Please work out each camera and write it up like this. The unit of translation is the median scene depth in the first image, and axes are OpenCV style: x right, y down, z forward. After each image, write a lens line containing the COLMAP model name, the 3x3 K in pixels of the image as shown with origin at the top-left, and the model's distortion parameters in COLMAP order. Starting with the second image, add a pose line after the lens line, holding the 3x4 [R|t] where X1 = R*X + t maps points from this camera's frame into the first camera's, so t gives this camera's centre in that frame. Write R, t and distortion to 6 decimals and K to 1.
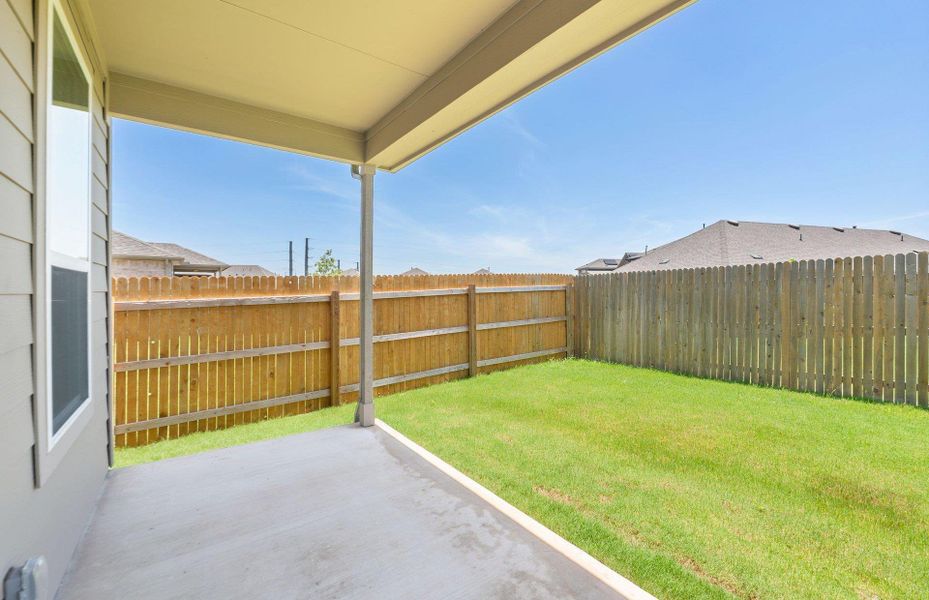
lens RADIAL K [[398.0, 0, 461.4], [0, 398.0, 292.5], [0, 0, 1]] dist [-0.008099, 0.000178]
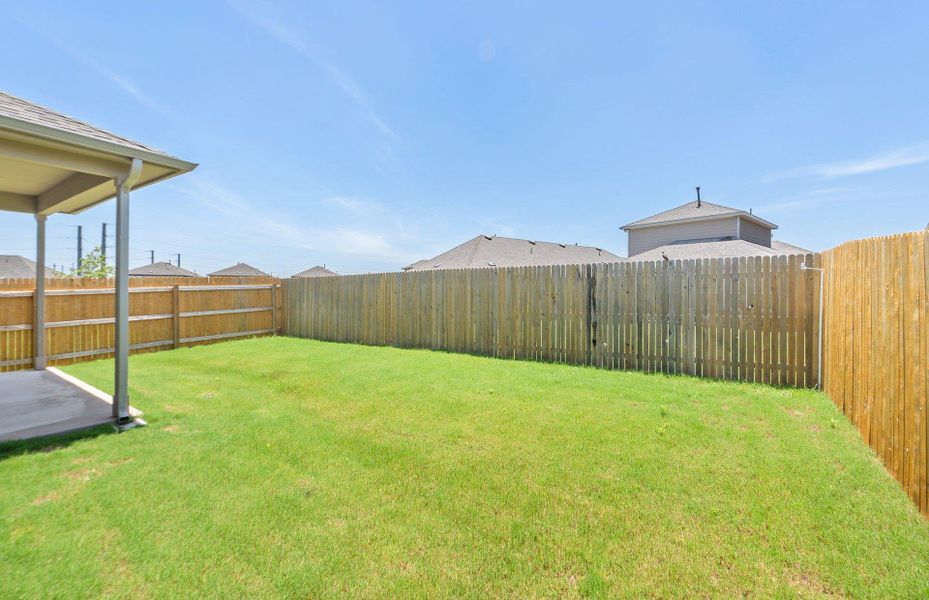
lens RADIAL K [[398.0, 0, 461.4], [0, 398.0, 292.5], [0, 0, 1]] dist [-0.008099, 0.000178]
pose [[0.937647, -0.001186, 0.347586, 0.486590], [-0.001888, 0.999962, 0.008504, -0.005311], [-0.347583, -0.008630, 0.937610, -0.675181]]
